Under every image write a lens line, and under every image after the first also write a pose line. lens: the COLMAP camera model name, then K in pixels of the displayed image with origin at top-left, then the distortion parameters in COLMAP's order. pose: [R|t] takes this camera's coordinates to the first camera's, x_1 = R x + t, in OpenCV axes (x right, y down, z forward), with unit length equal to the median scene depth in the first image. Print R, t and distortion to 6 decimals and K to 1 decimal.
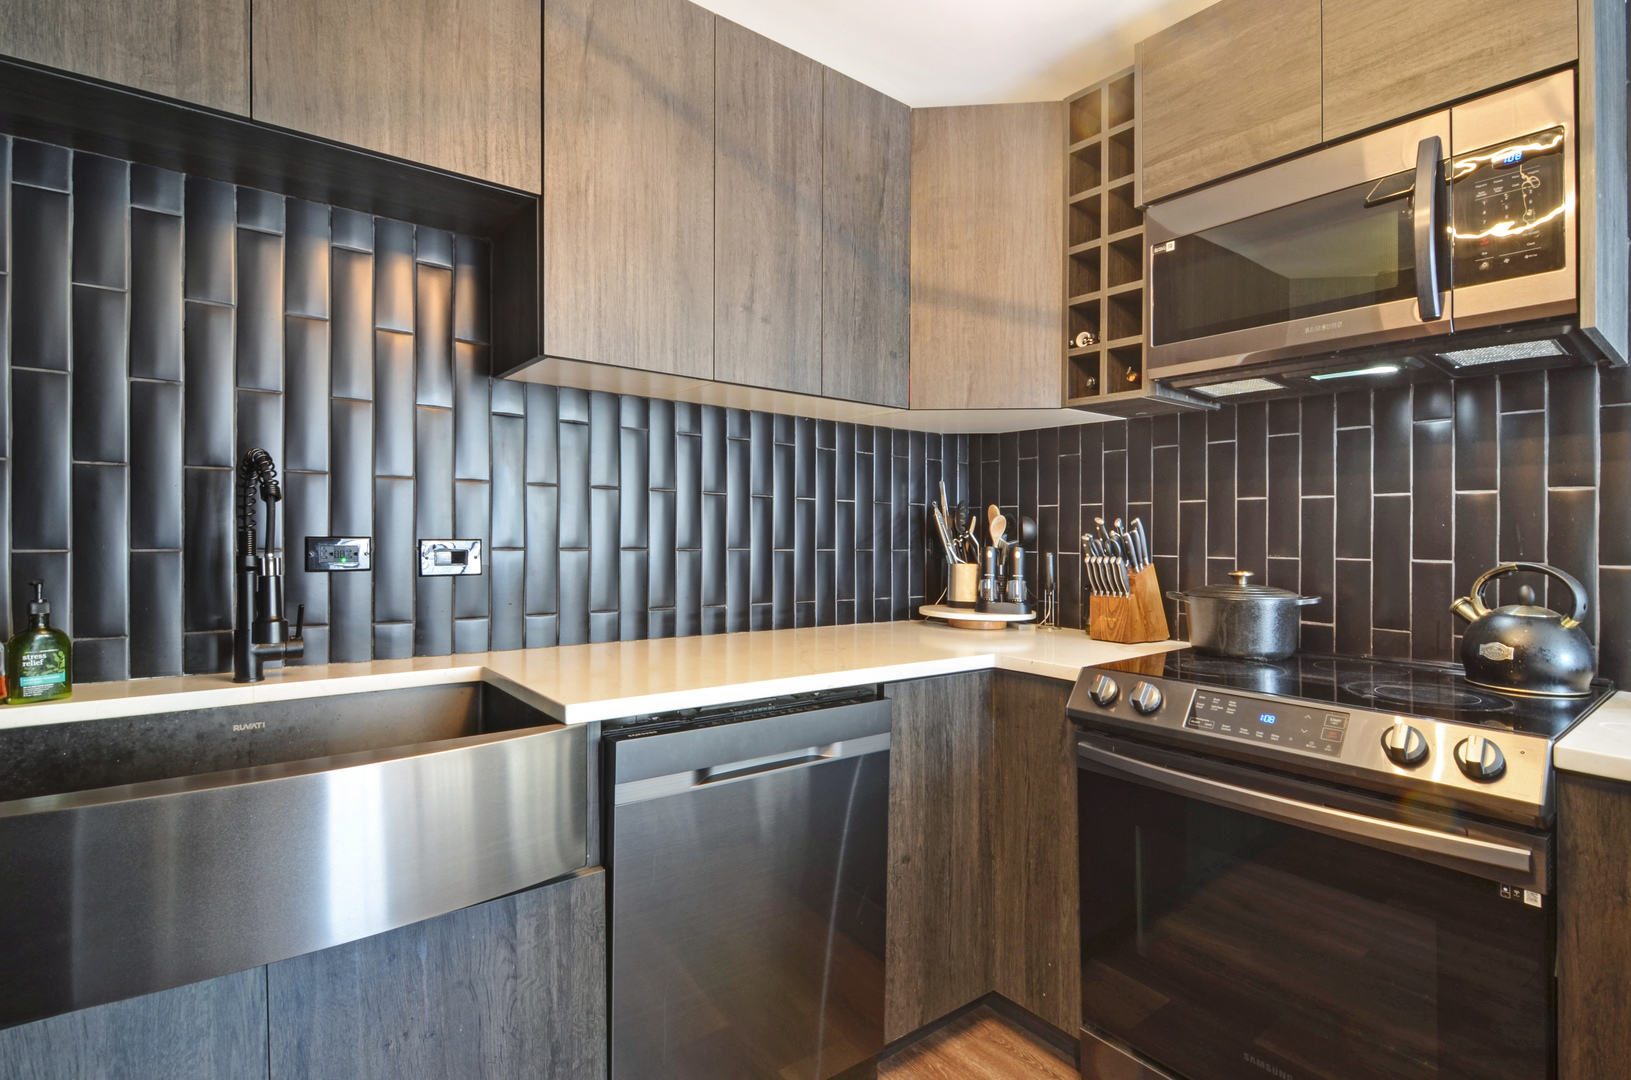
lens RADIAL K [[797.0, 0, 835.9], [0, 797.0, 558.4], [0, 0, 1]] dist [-0.006862, -0.000867]
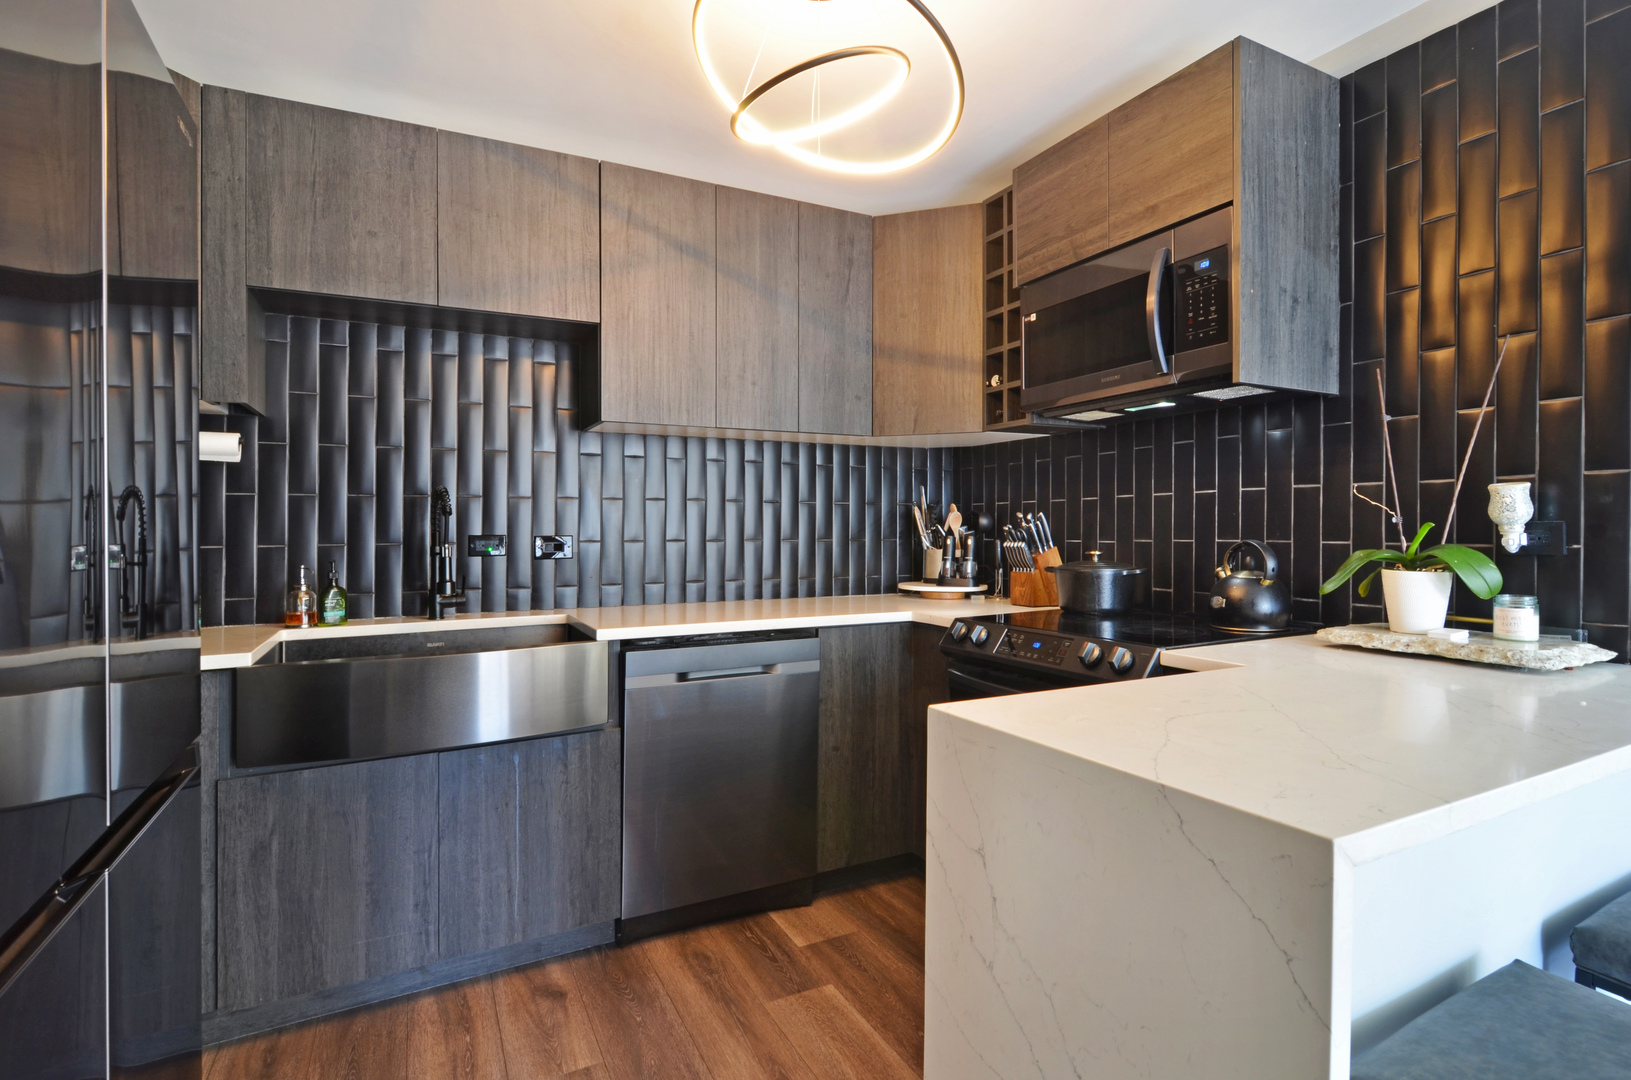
lens RADIAL K [[807.3, 0, 847.3], [0, 807.3, 524.3], [0, 0, 1]] dist [0.001201, -0.010628]
pose [[0.982519, -0.017029, -0.185381, 0.395630], [0.010517, 0.999294, -0.036057, 0.018378], [0.185864, 0.033477, 0.982005, -0.476584]]
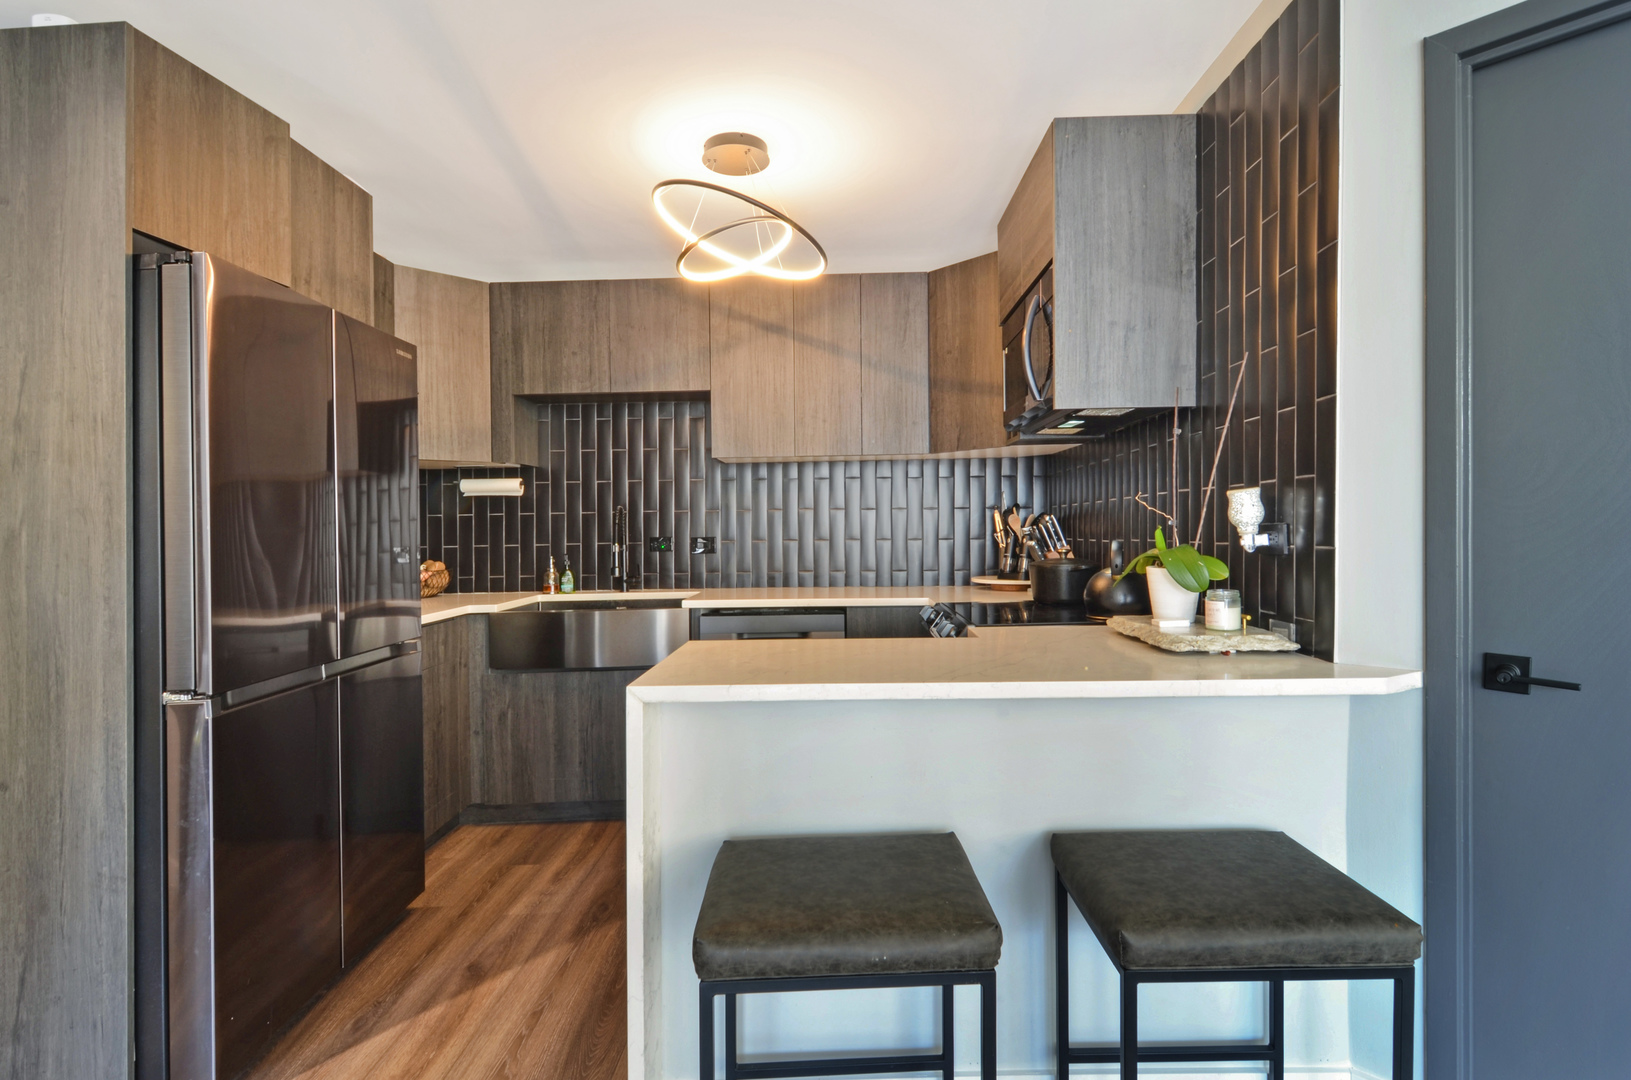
lens RADIAL K [[804.1, 0, 823.9], [0, 804.1, 516.1], [0, 0, 1]] dist [0.001702, -0.010525]
pose [[0.766867, -0.034246, -0.640892, 1.292611], [0.005499, 0.998889, -0.046795, 0.025882], [0.641782, 0.032361, 0.766204, -0.546626]]
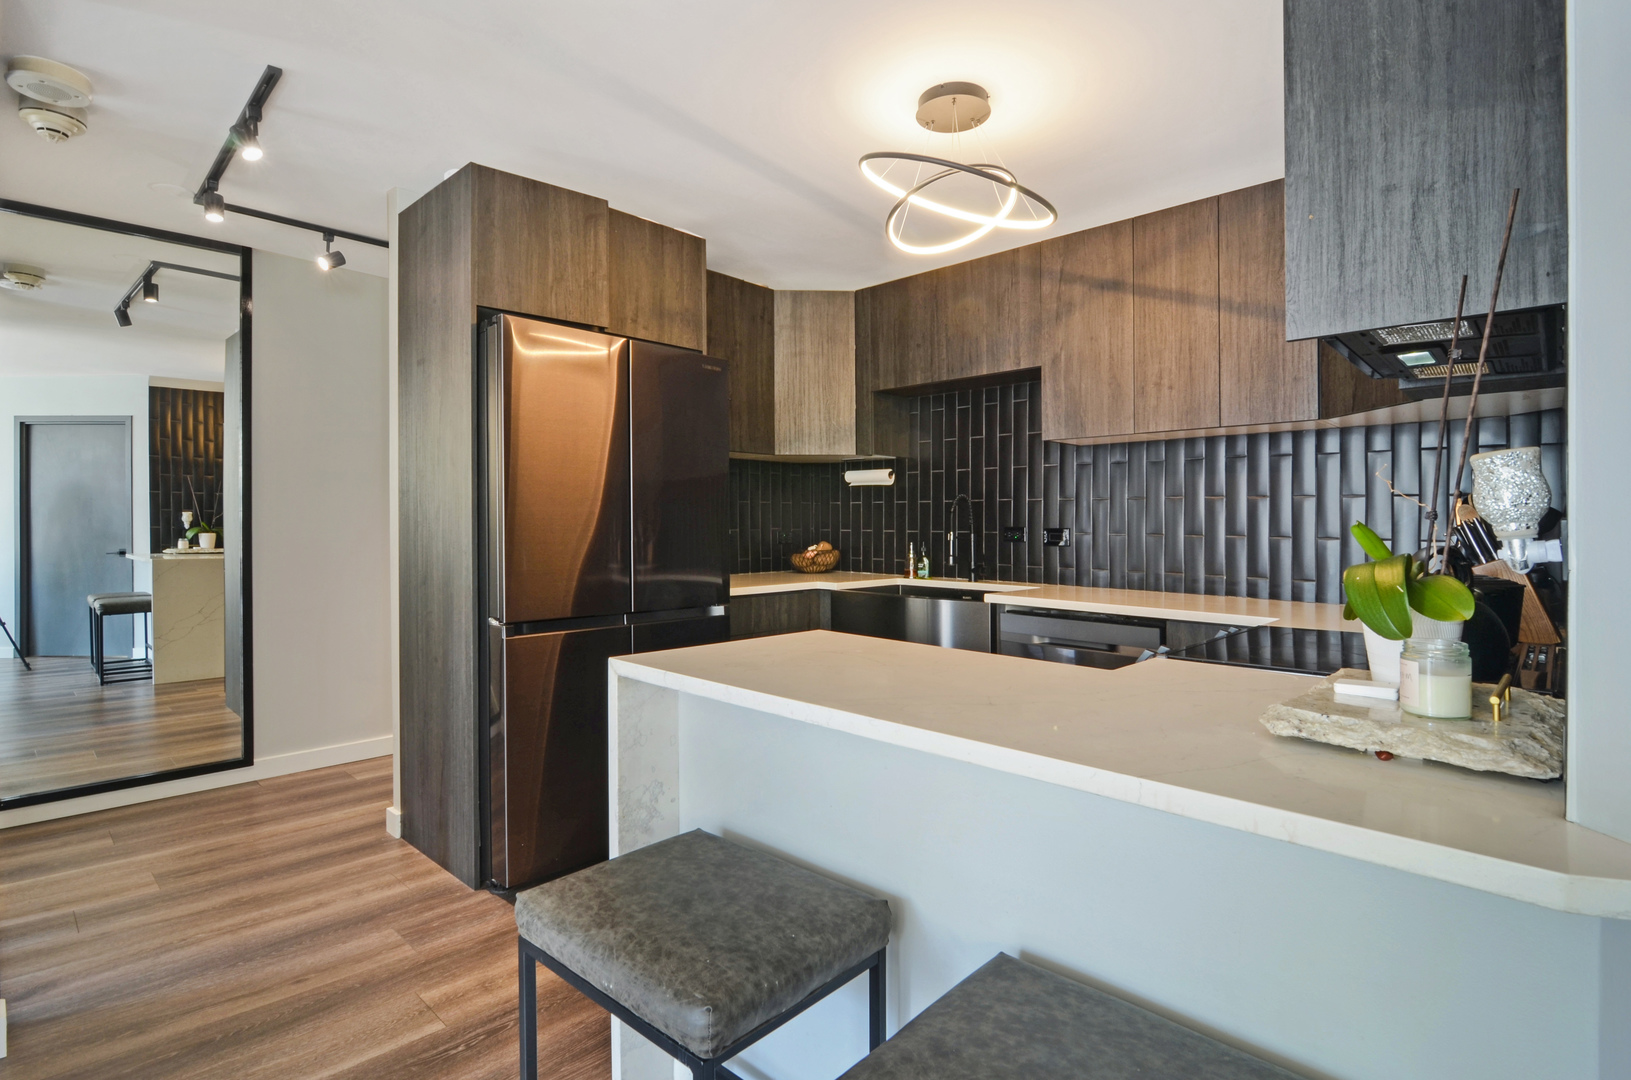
lens RADIAL K [[788.3, 0, 815.2], [0, 788.3, 525.6], [0, 0, 1]] dist [0.011593, -0.031575]
pose [[0.138622, -0.007442, -0.990317, 1.520449], [-0.030113, 0.999478, -0.011726, 0.014289], [0.989887, 0.031447, 0.138325, 0.110885]]
